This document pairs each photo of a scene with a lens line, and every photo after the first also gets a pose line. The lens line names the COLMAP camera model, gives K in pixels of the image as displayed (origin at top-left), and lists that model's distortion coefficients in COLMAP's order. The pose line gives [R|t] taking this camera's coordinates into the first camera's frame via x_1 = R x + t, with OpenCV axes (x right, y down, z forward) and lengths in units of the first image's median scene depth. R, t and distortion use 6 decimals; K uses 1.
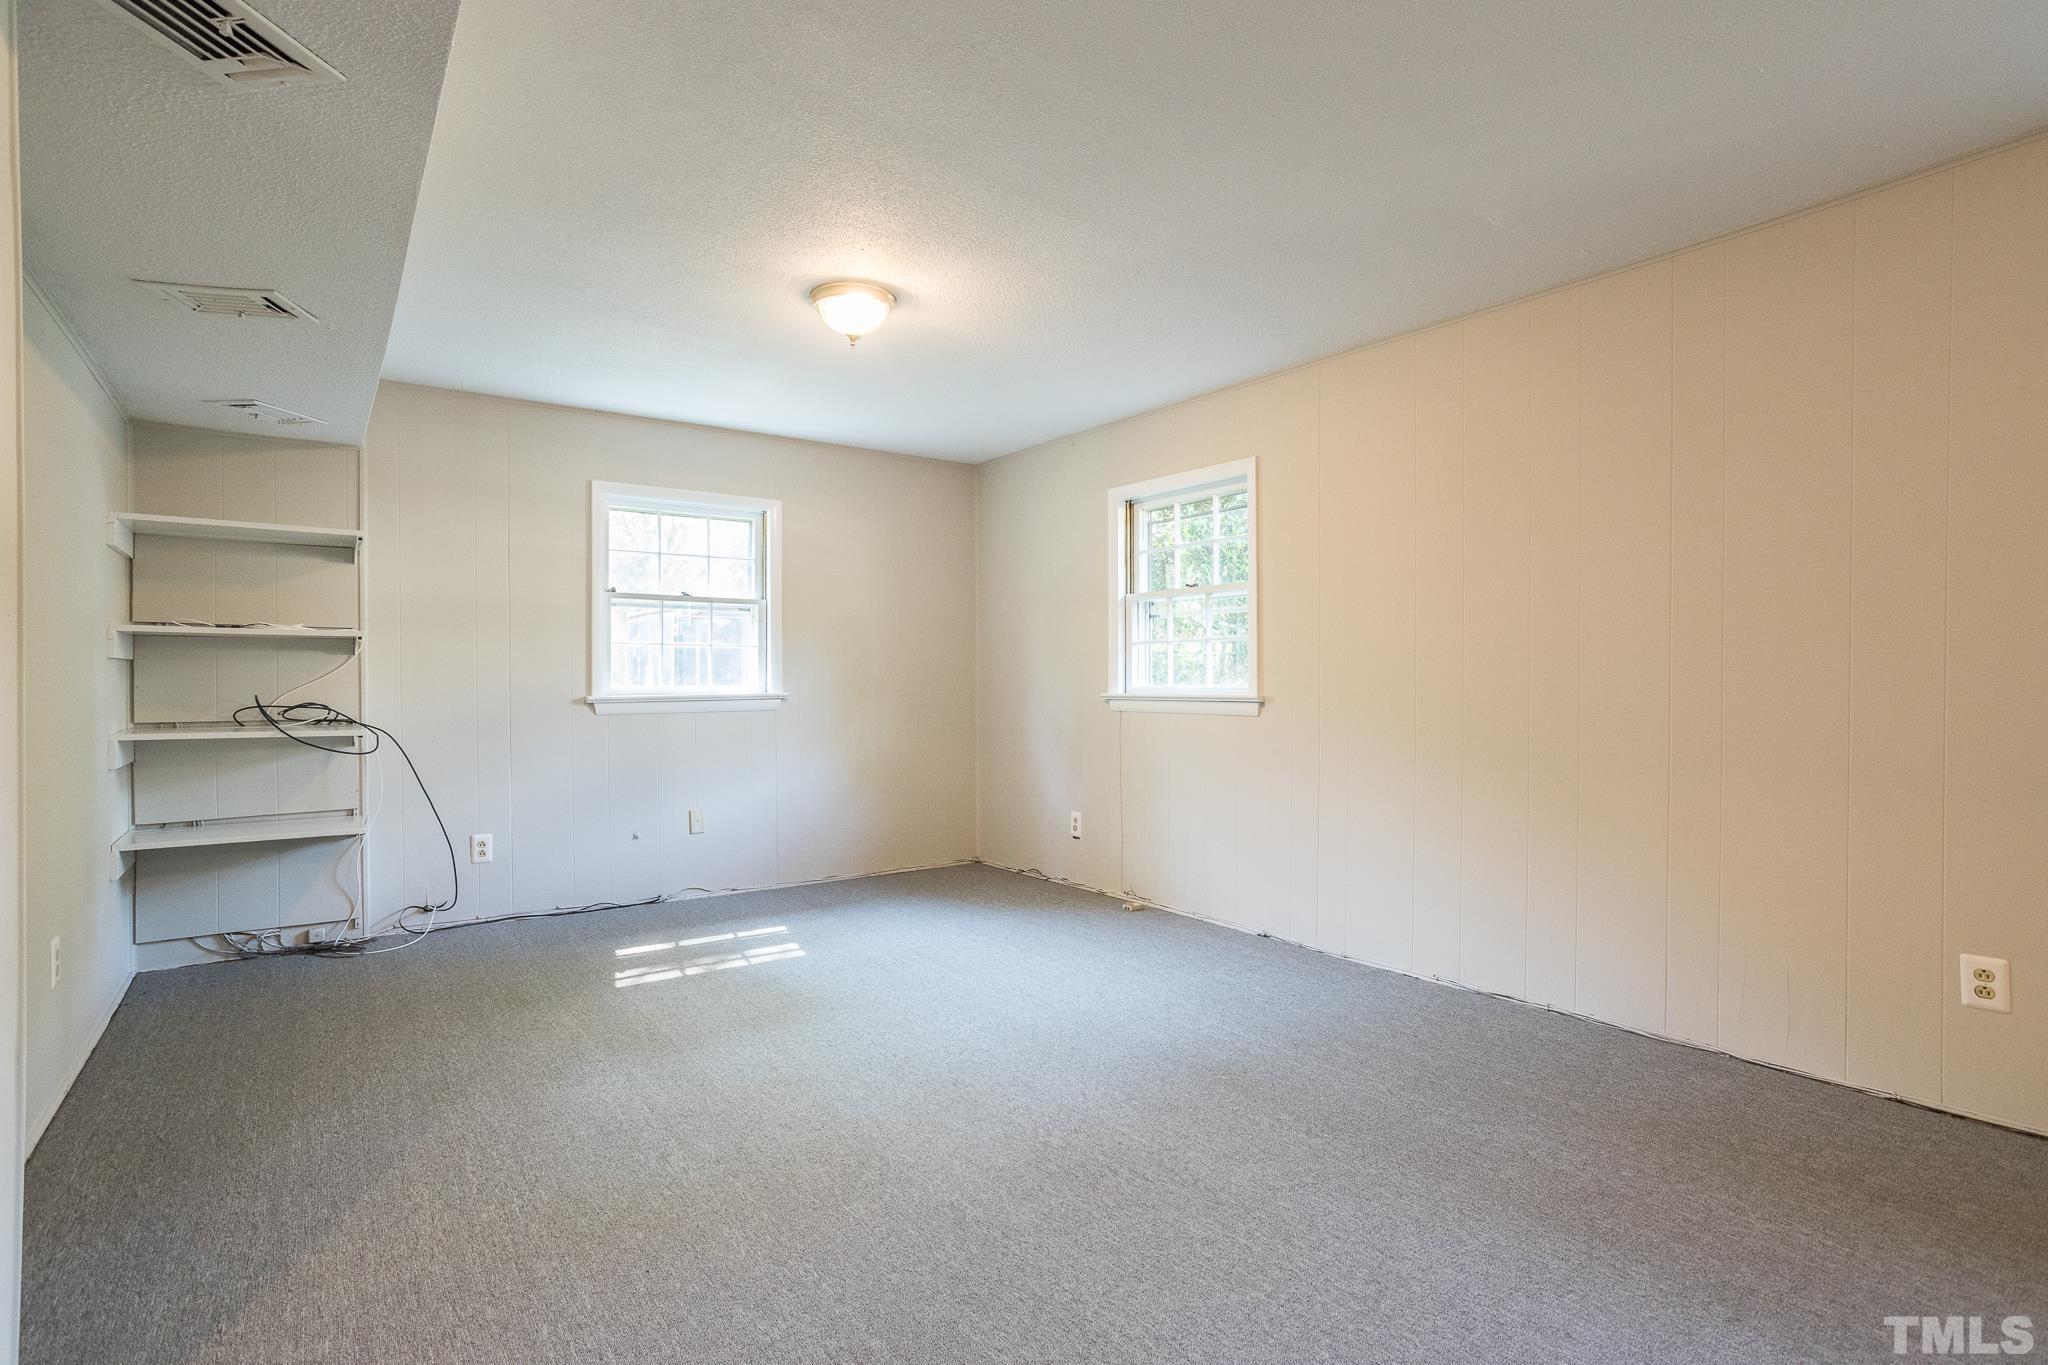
lens RADIAL K [[1014.3, 0, 1010.9], [0, 1014.3, 690.1], [0, 0, 1]] dist [-0.035379, 0.017840]
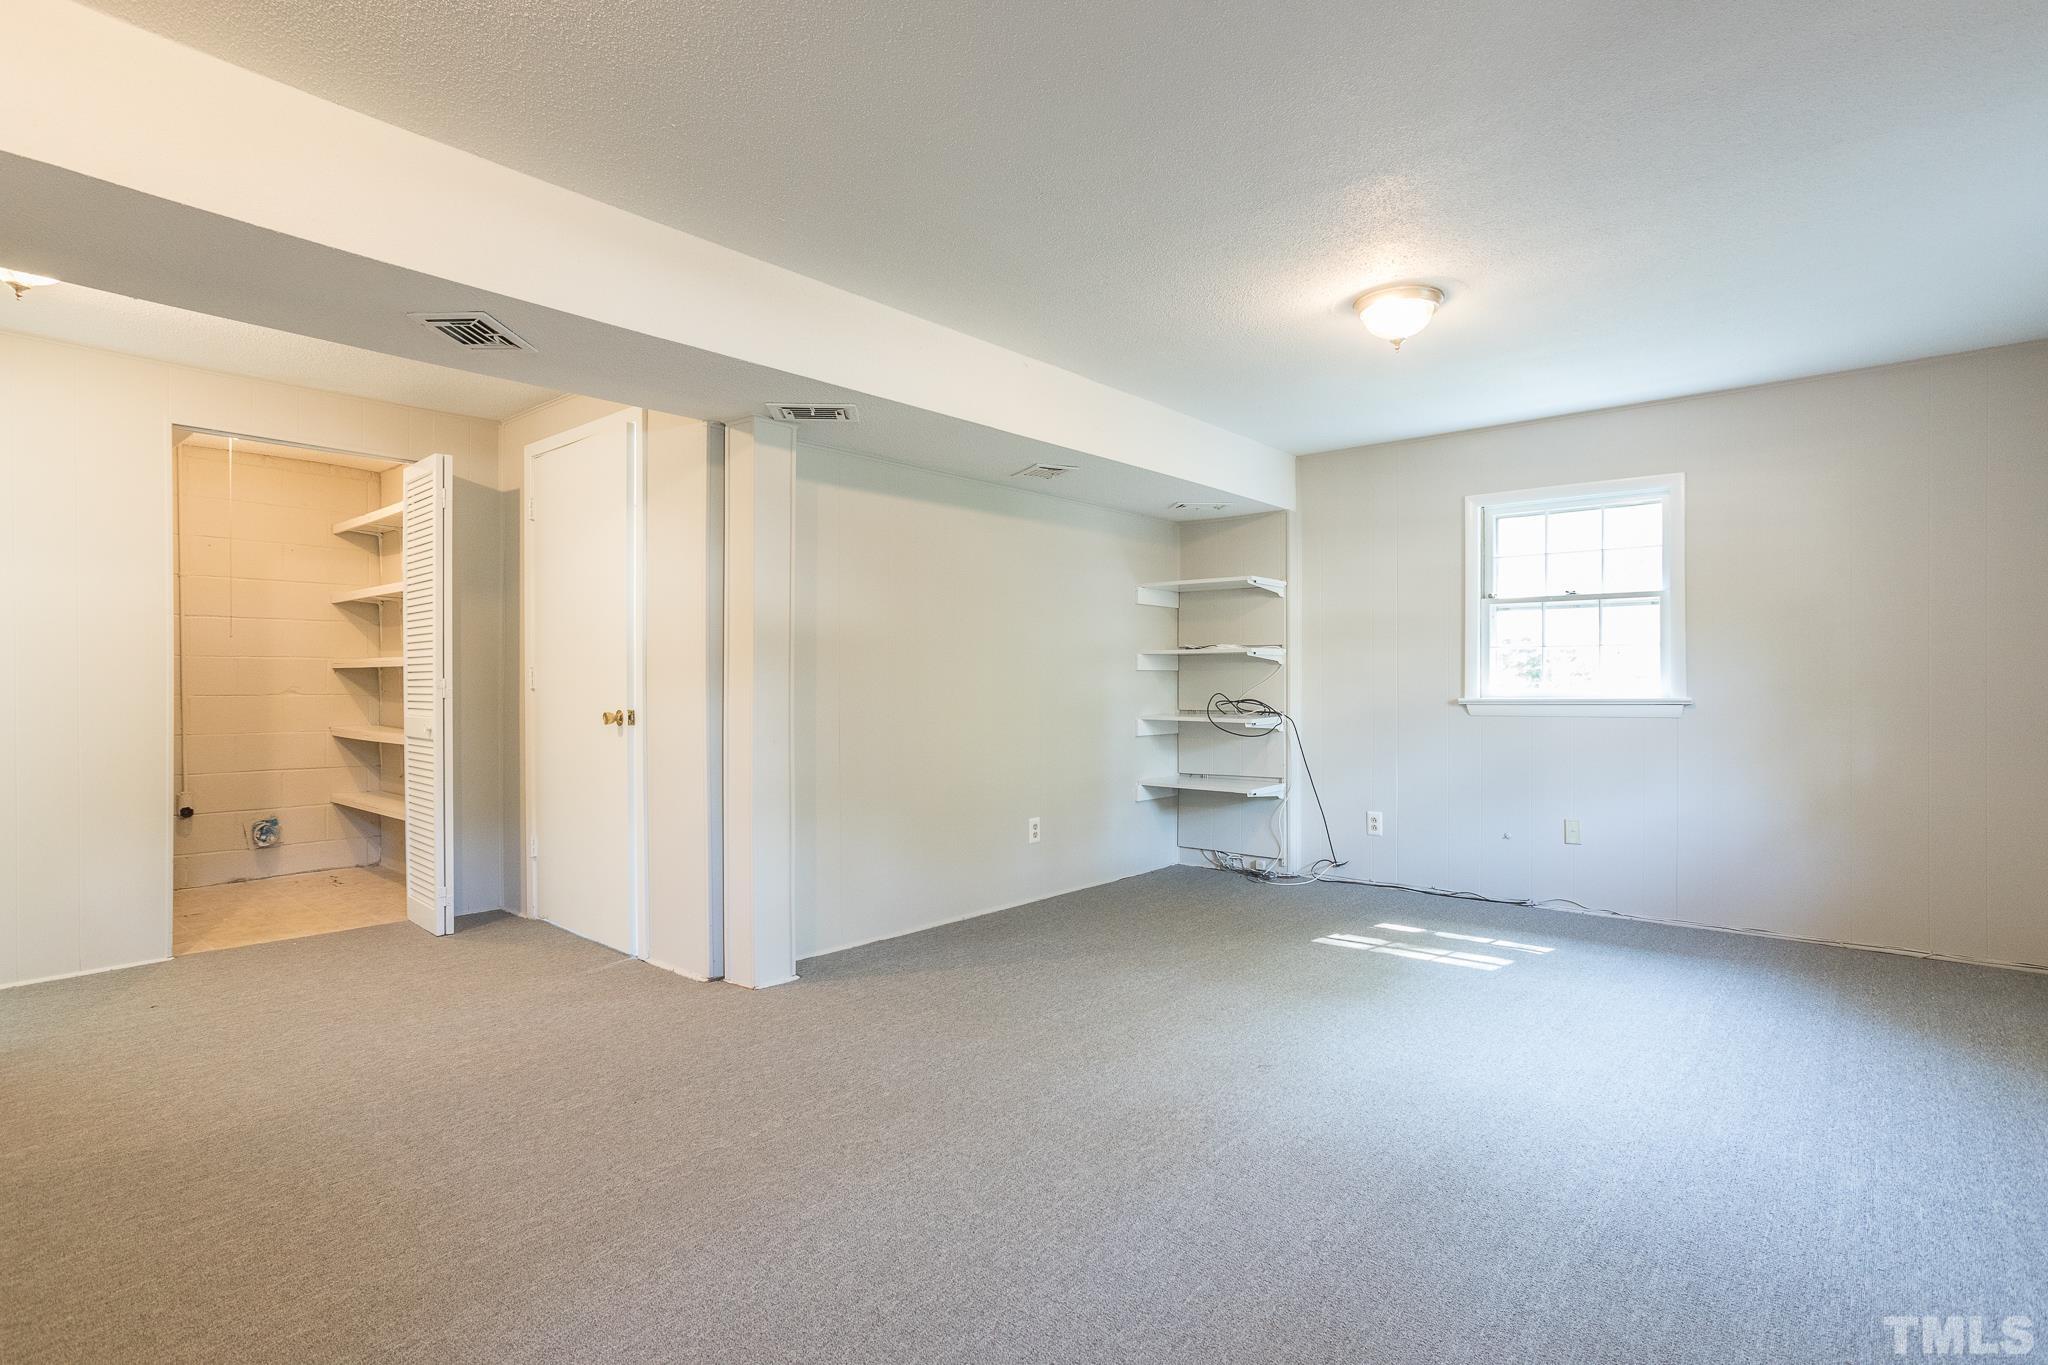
lens RADIAL K [[1014.3, 0, 1009.8], [0, 1014.3, 677.8], [0, 0, 1]] dist [-0.035379, 0.017840]
pose [[0.214969, -0.006635, -0.976598, 0.612171], [-0.009265, 0.999918, -0.008832, -0.001595], [0.976577, 0.010947, 0.214890, 0.344241]]
